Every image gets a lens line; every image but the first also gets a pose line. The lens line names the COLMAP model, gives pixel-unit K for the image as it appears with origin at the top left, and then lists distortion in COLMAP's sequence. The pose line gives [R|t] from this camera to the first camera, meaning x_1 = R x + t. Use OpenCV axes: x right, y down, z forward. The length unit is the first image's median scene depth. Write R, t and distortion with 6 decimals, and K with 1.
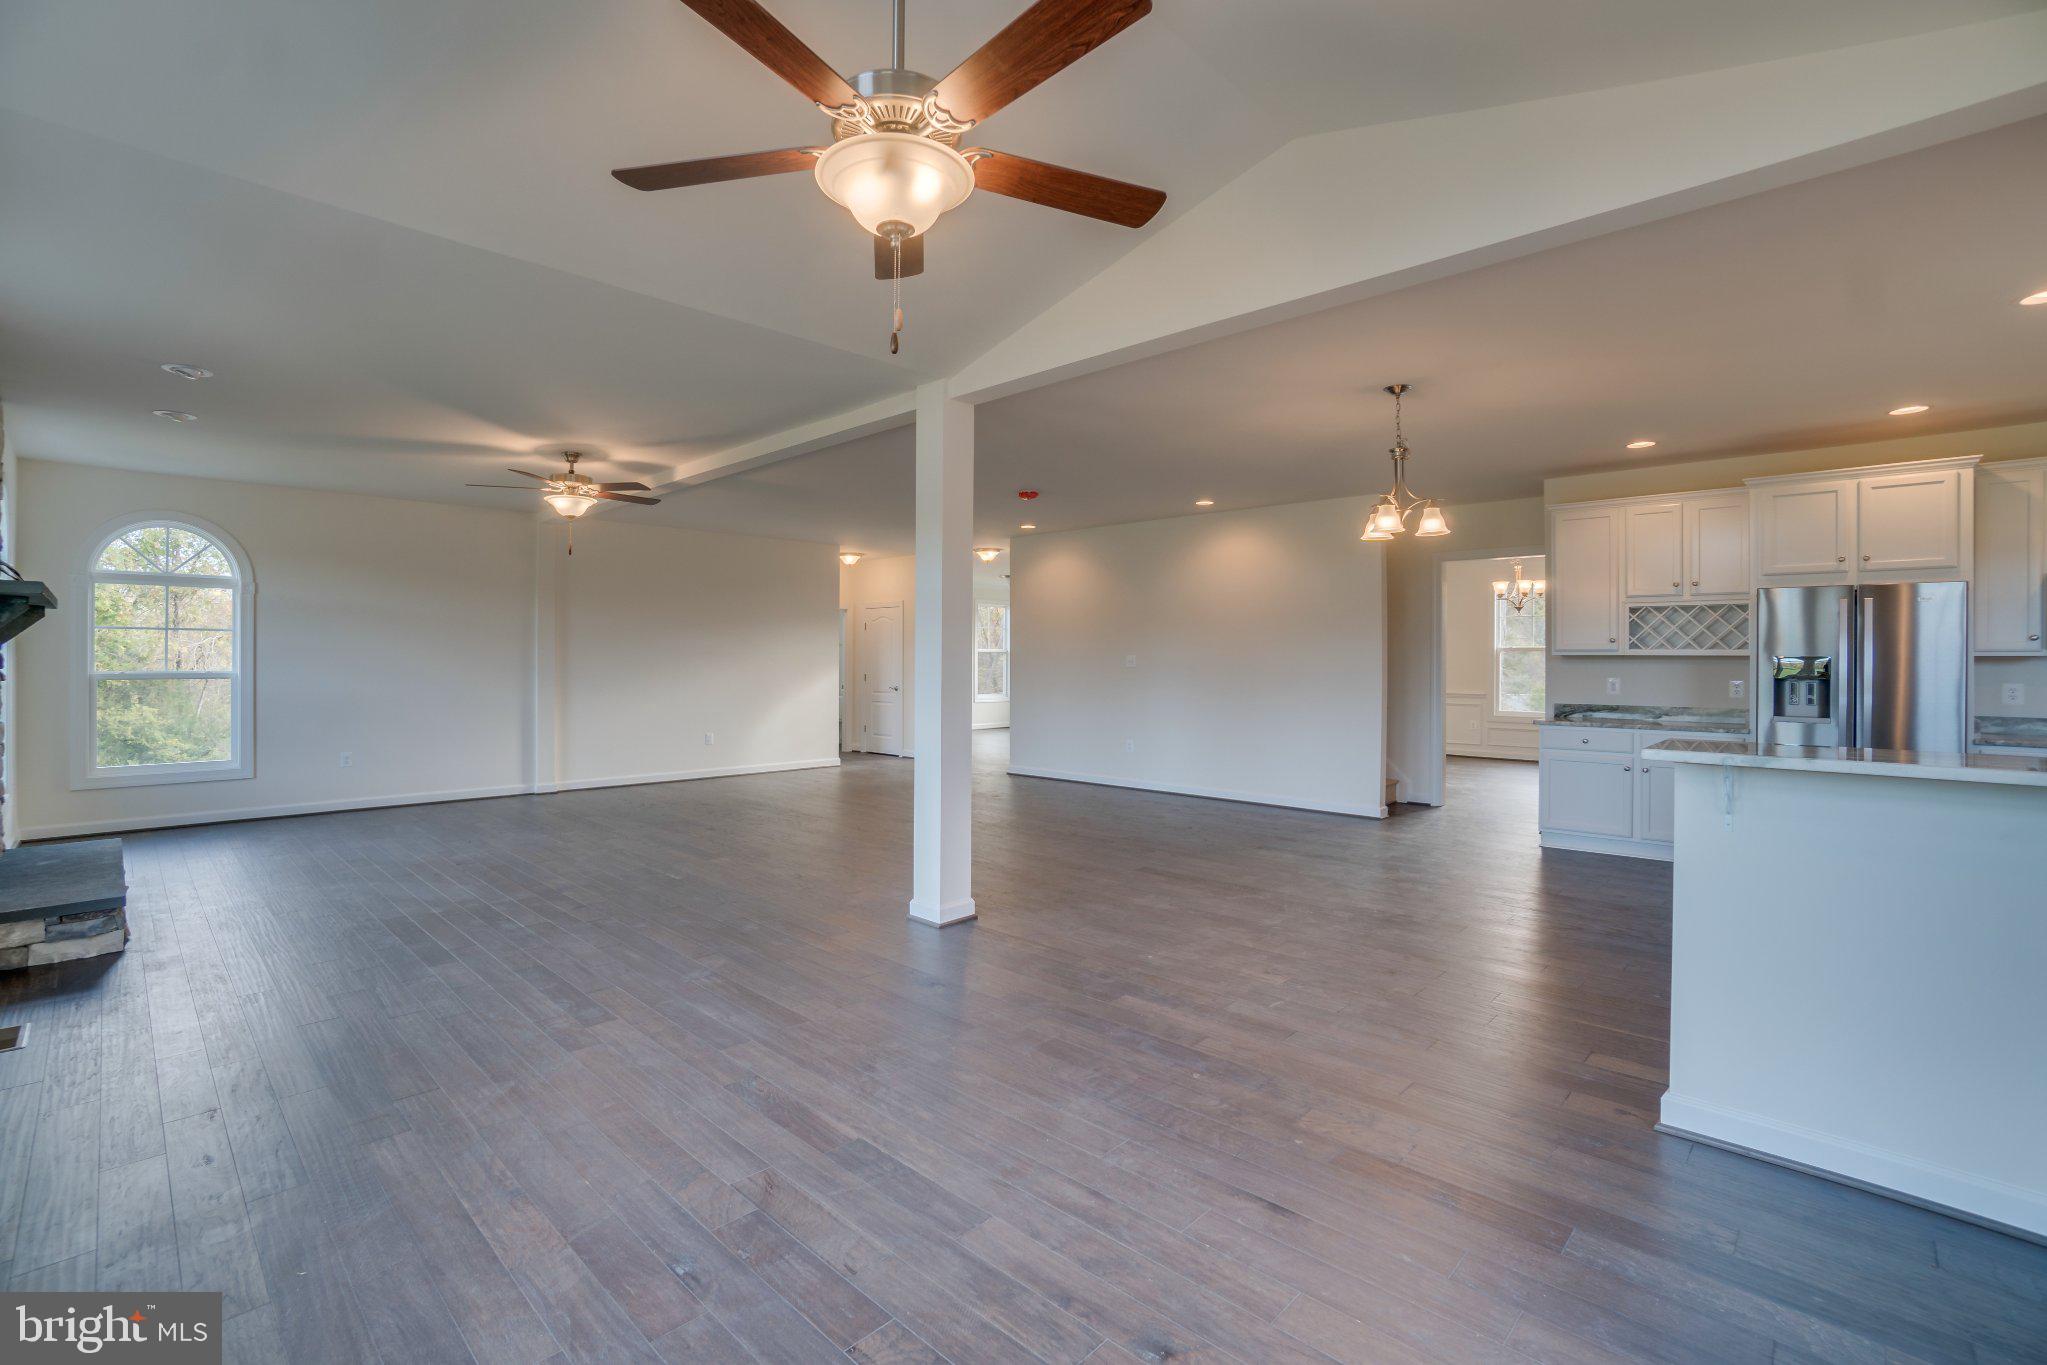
lens RADIAL K [[897.2, 0, 1031.3], [0, 897.2, 653.4], [0, 0, 1]] dist [-0.019004, 0.000376]
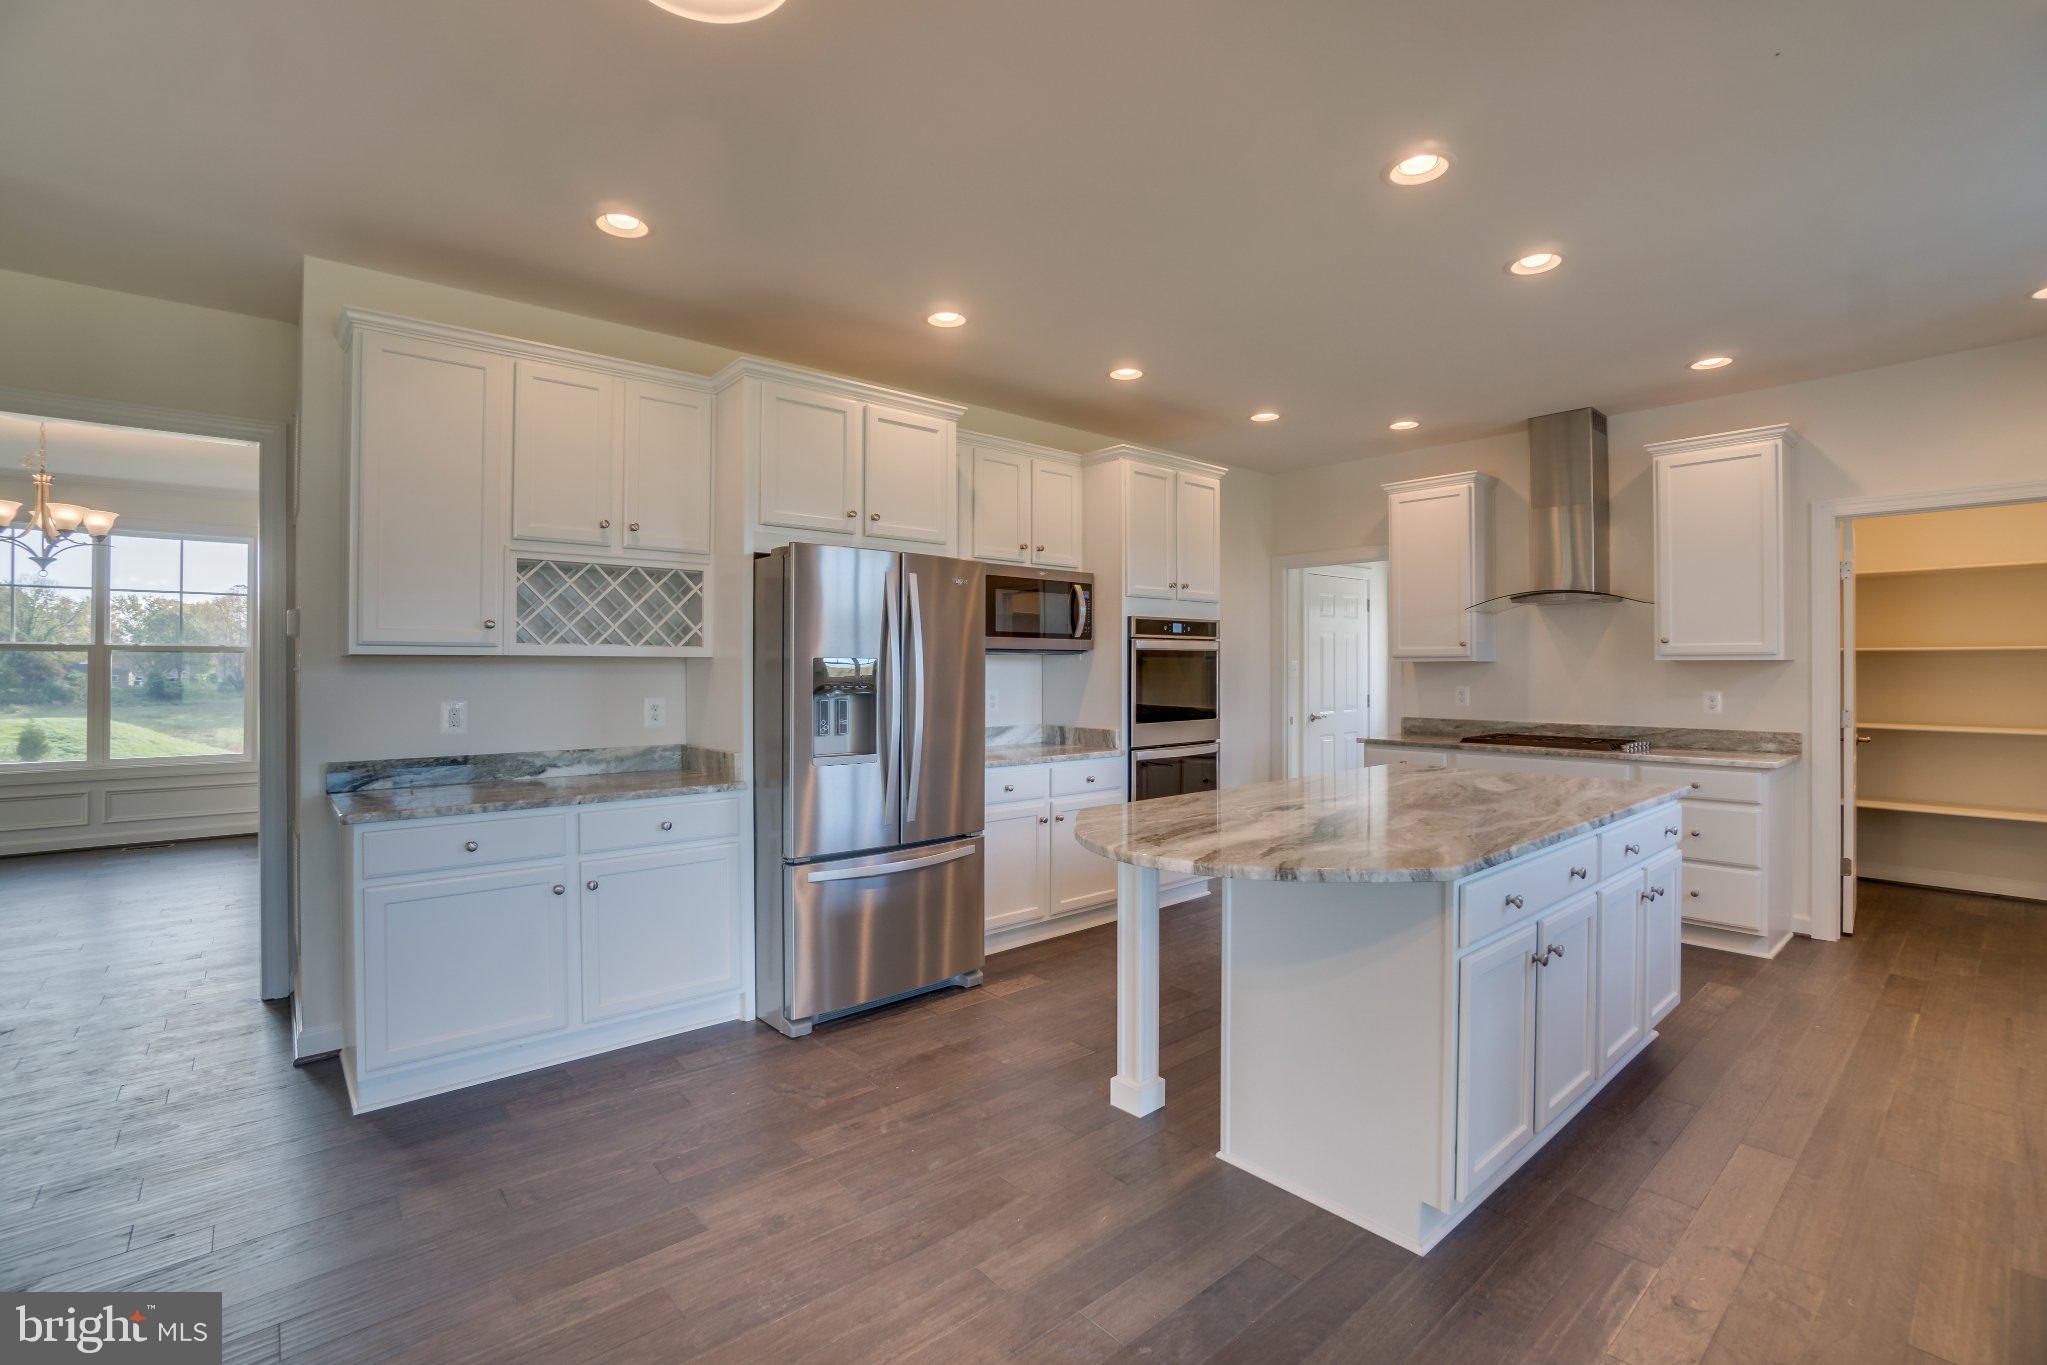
lens RADIAL K [[923.0, 0, 1004.7], [0, 923.0, 666.1], [0, 0, 1]] dist [-0.060080, 0.020520]
pose [[0.105792, -0.000624, 0.994388, 0.199632], [-0.001293, 0.999999, 0.000765, 0.007384], [-0.994387, -0.001366, 0.105791, 0.692590]]
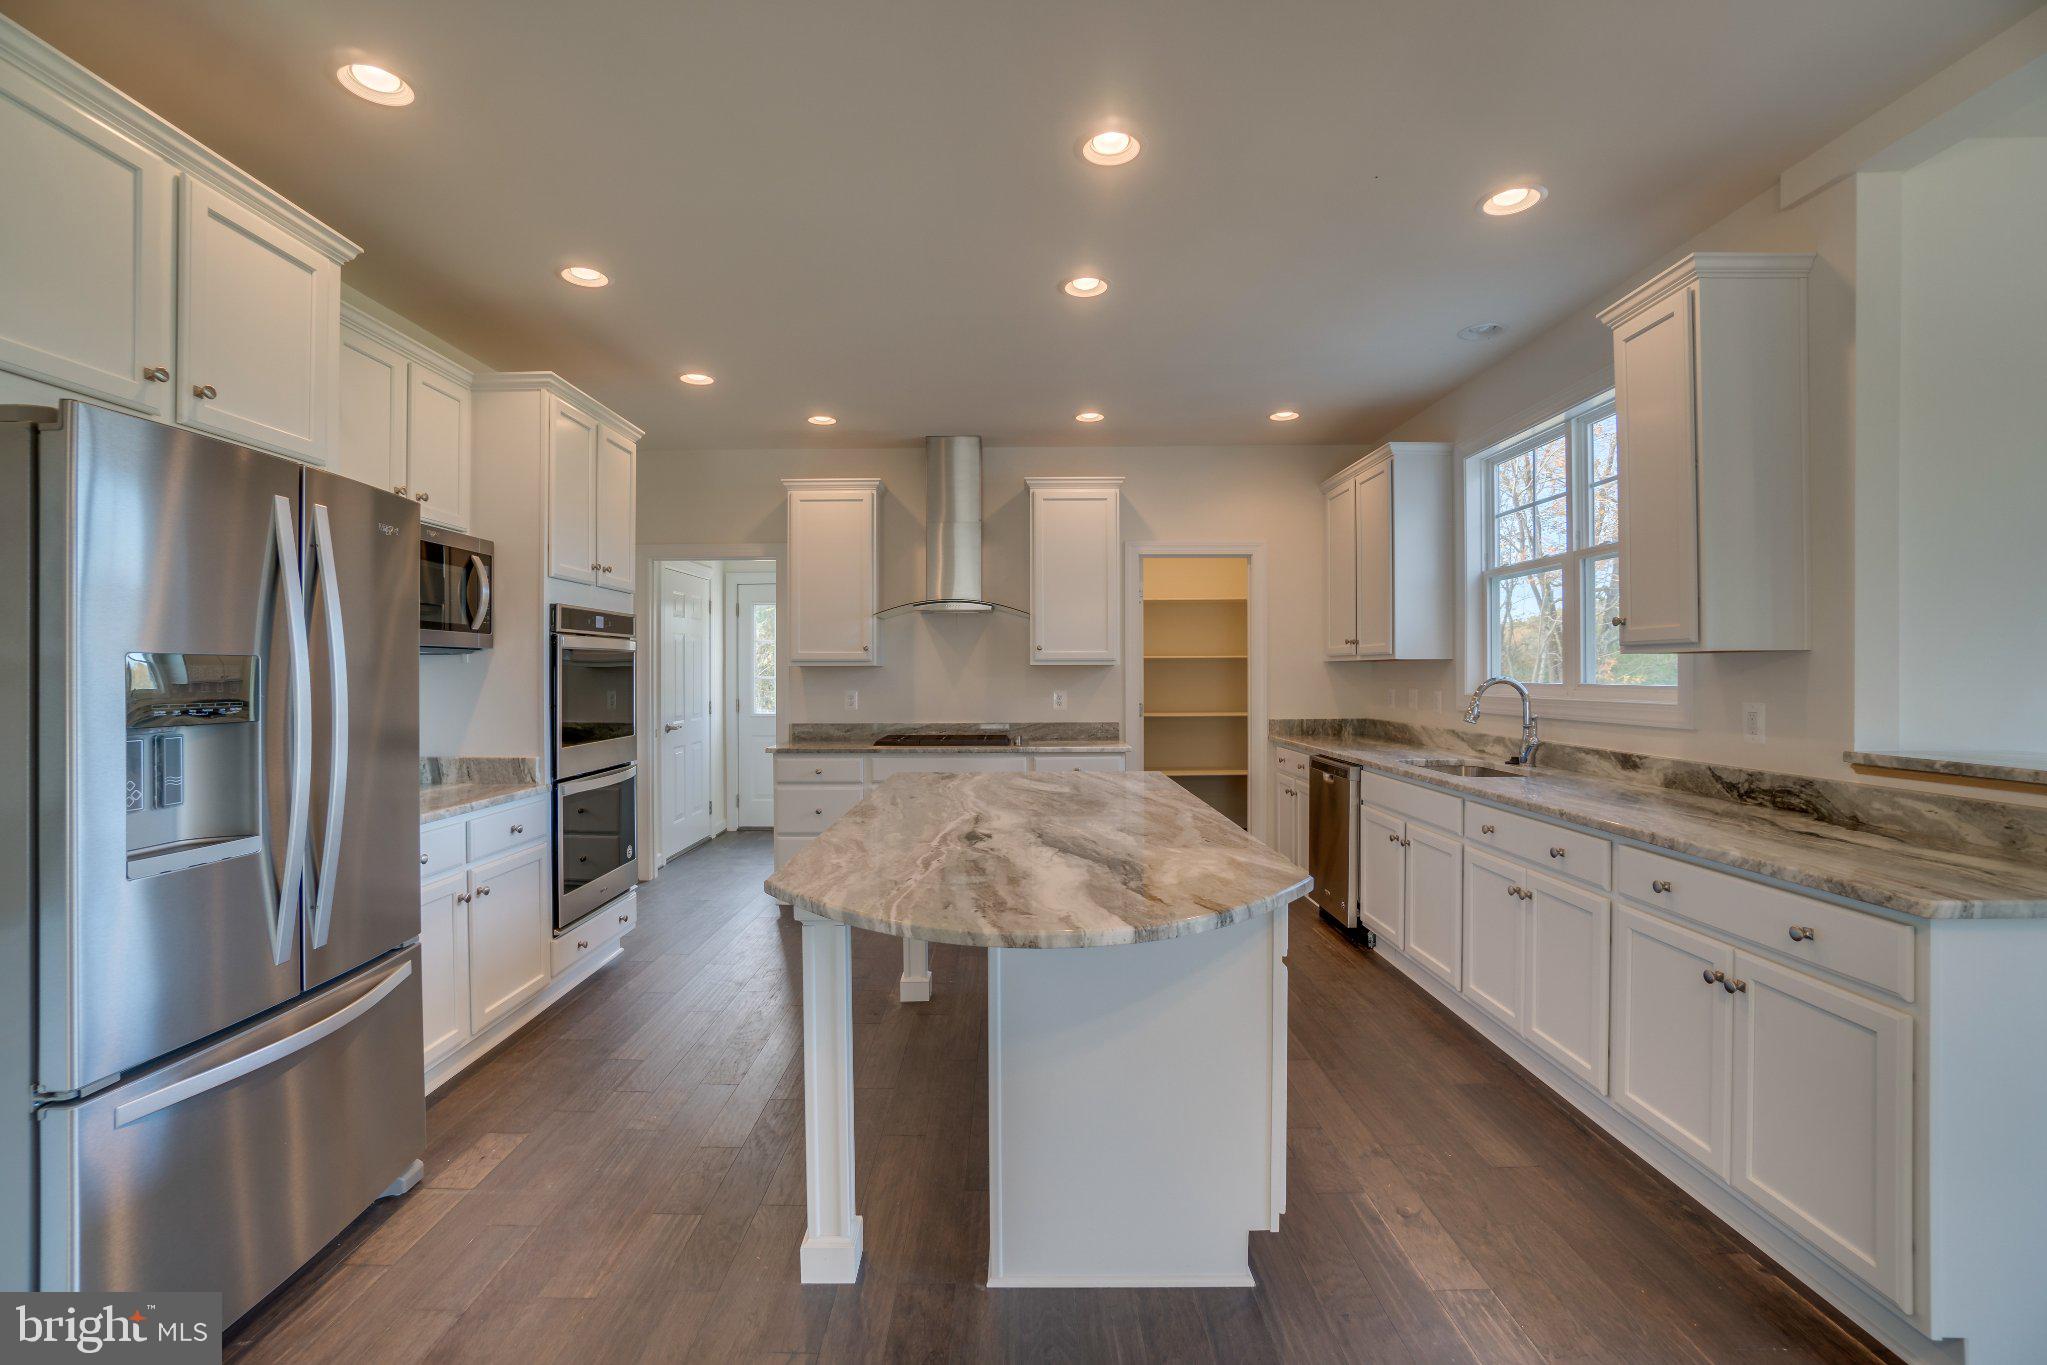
lens RADIAL K [[912.9, 0, 1011.4], [0, 912.9, 672.6], [0, 0, 1]] dist [-0.059258, 0.019790]
pose [[-0.689313, -0.001003, 0.724463, 0.374118], [0.000200, 0.999999, 0.001575, 0.008193], [-0.724464, 0.001231, -0.689311, 0.850290]]
